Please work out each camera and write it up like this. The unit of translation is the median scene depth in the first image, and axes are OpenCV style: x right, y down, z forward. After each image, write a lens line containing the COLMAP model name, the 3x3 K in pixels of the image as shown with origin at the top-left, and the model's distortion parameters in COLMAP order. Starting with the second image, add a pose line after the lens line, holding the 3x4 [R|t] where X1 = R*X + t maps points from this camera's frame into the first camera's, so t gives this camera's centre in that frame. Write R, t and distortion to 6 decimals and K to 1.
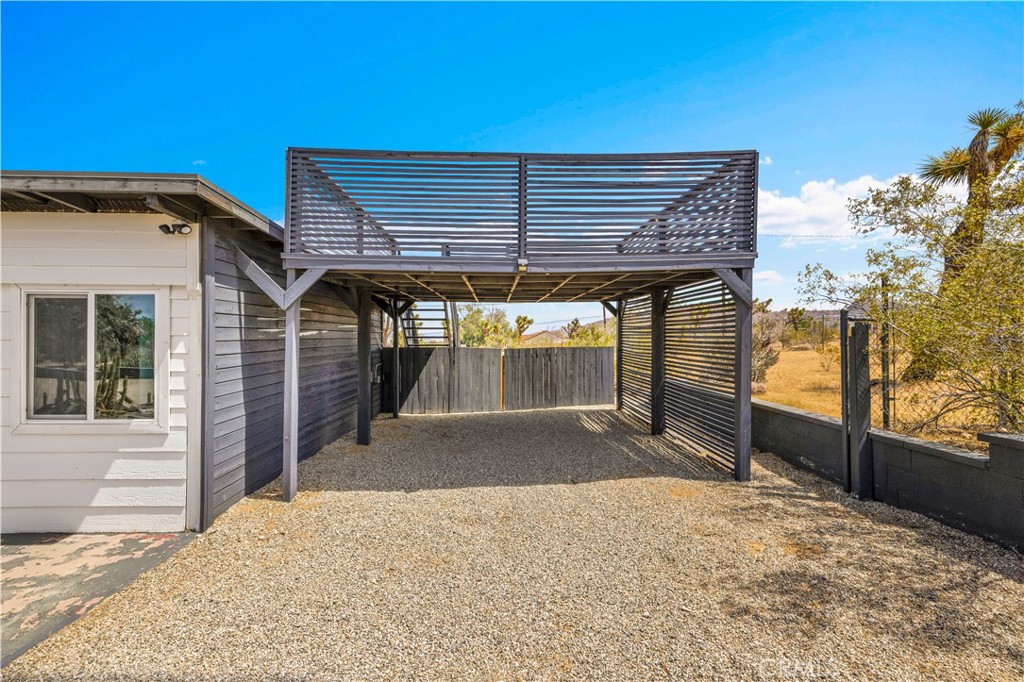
lens RADIAL K [[433.1, 0, 510.7], [0, 433.1, 337.7], [0, 0, 1]] dist [0.002186, 0.000016]
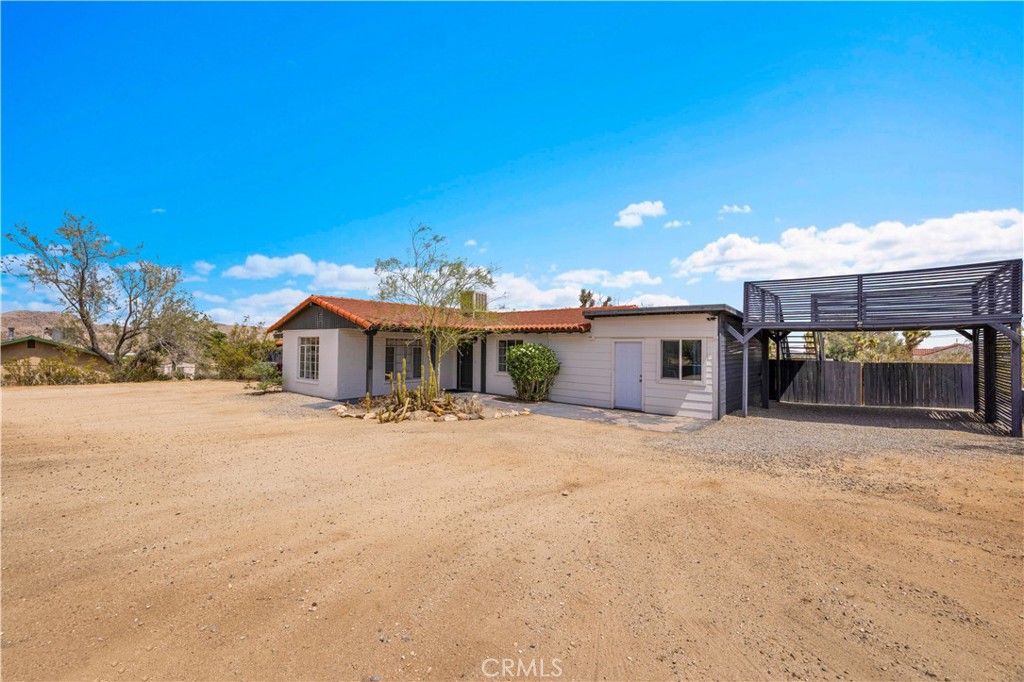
lens RADIAL K [[433.1, 0, 510.7], [0, 433.1, 337.7], [0, 0, 1]] dist [0.002186, 0.000016]
pose [[0.735633, -0.005966, -0.677354, 0.212783], [-0.010693, 0.999734, -0.020418, -0.033100], [0.677296, 0.022263, 0.735373, -1.818838]]
